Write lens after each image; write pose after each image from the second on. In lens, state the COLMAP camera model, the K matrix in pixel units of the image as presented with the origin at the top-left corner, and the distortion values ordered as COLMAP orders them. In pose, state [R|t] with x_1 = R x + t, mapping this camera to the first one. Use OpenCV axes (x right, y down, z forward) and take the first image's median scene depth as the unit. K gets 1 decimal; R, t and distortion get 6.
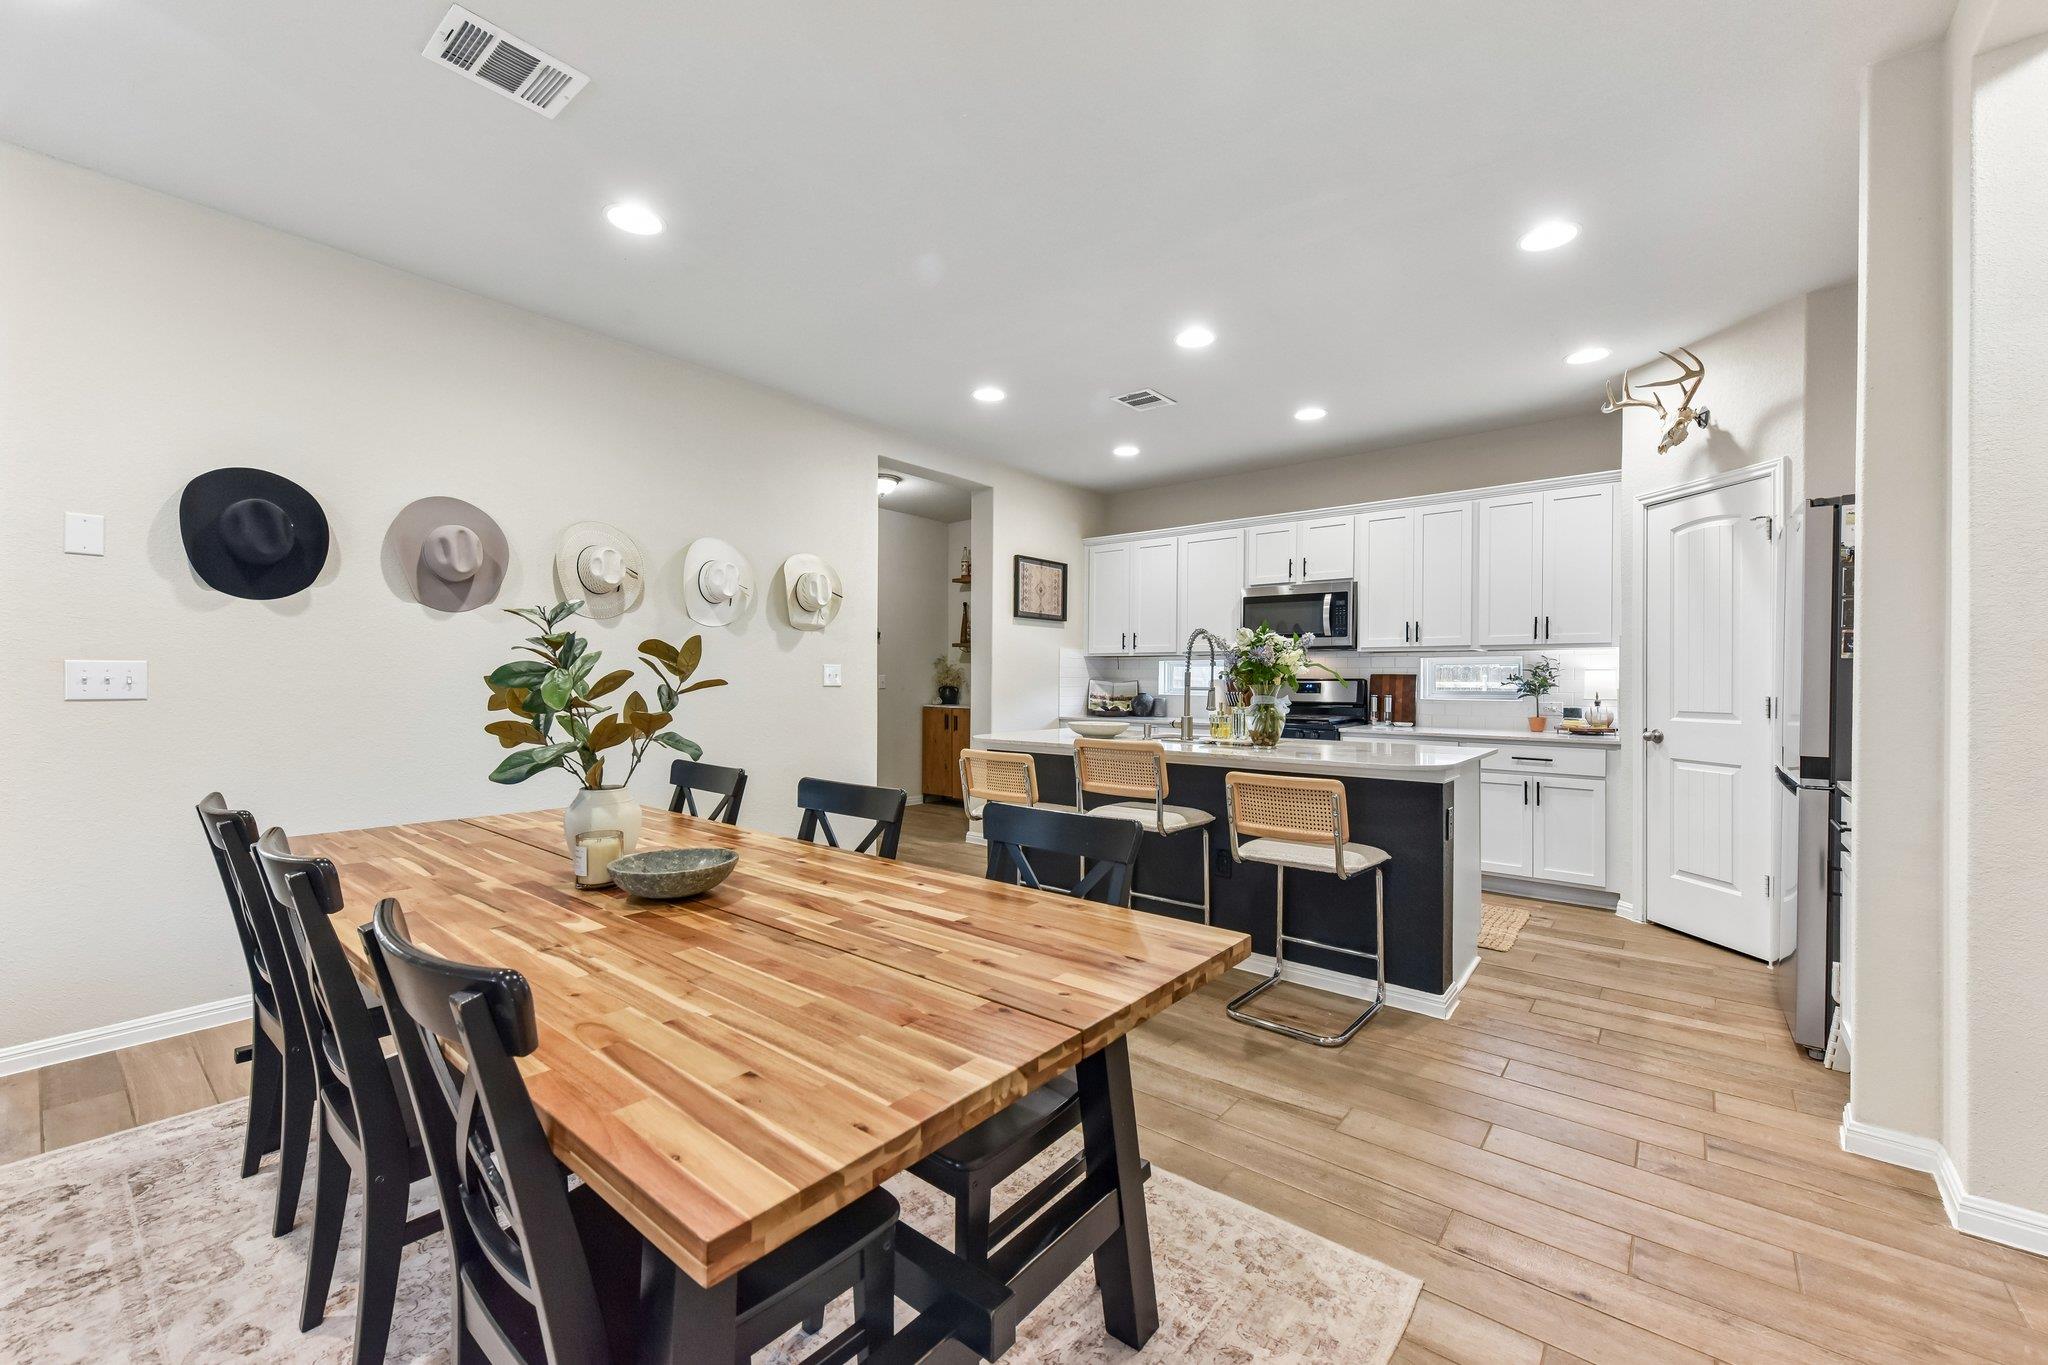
lens RADIAL K [[819.8, 0, 1029.3], [0, 819.8, 667.2], [0, 0, 1]] dist [0.011869, -0.000051]
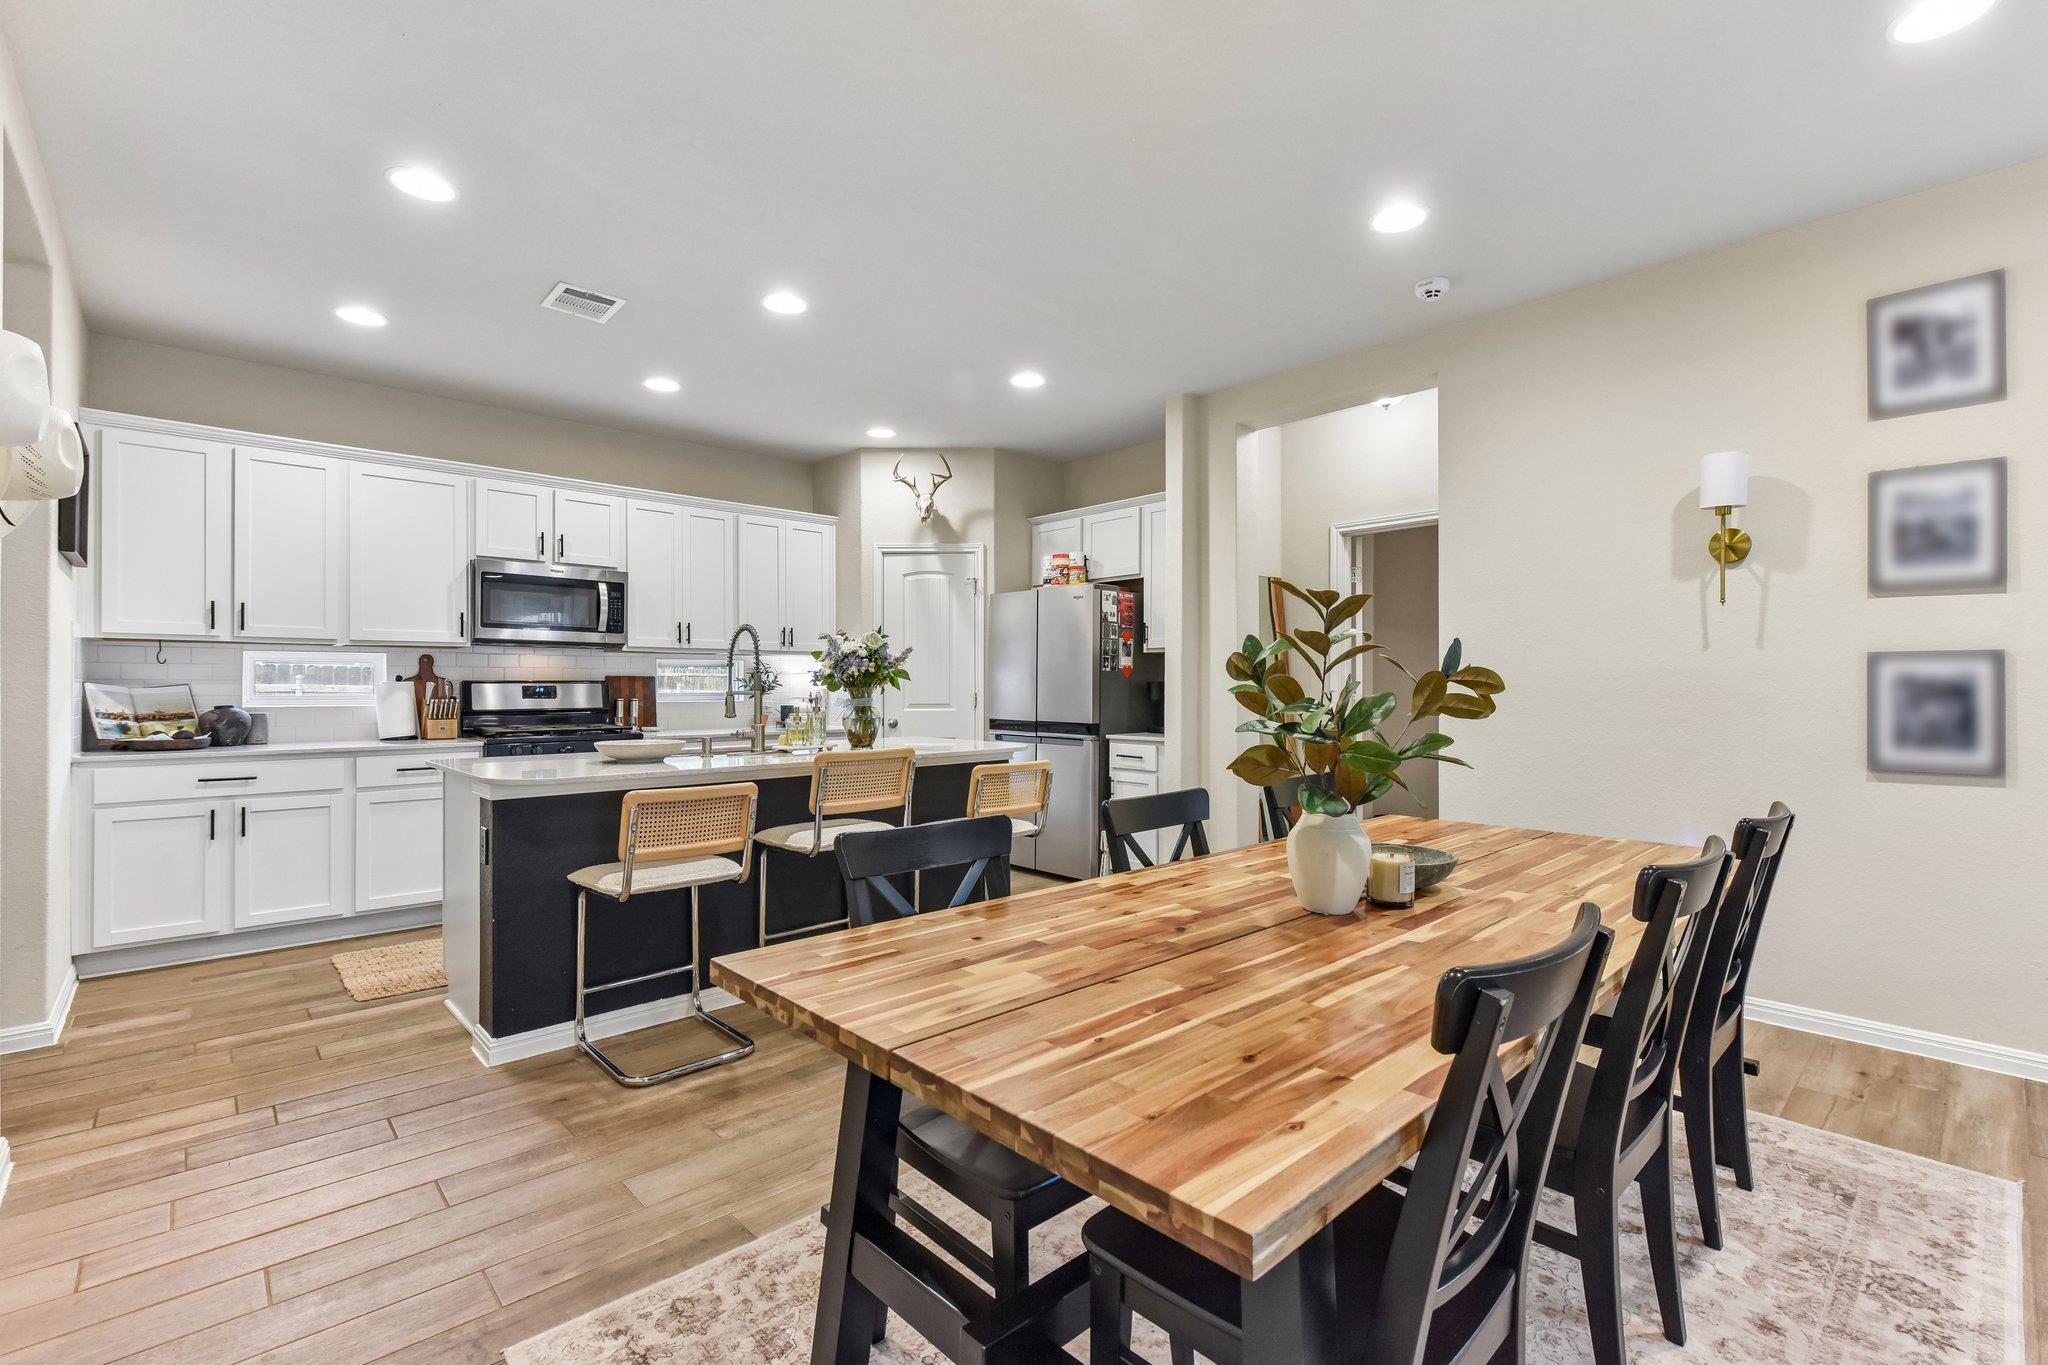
lens RADIAL K [[905.5, 0, 1040.3], [0, 905.5, 682.2], [0, 0, 1]] dist [-0.001022, -0.000668]
pose [[0.129704, -0.002367, 0.991550, -0.616855], [-0.014900, 0.999880, 0.004335, 0.005212], [-0.991441, -0.015336, 0.129653, 0.489197]]
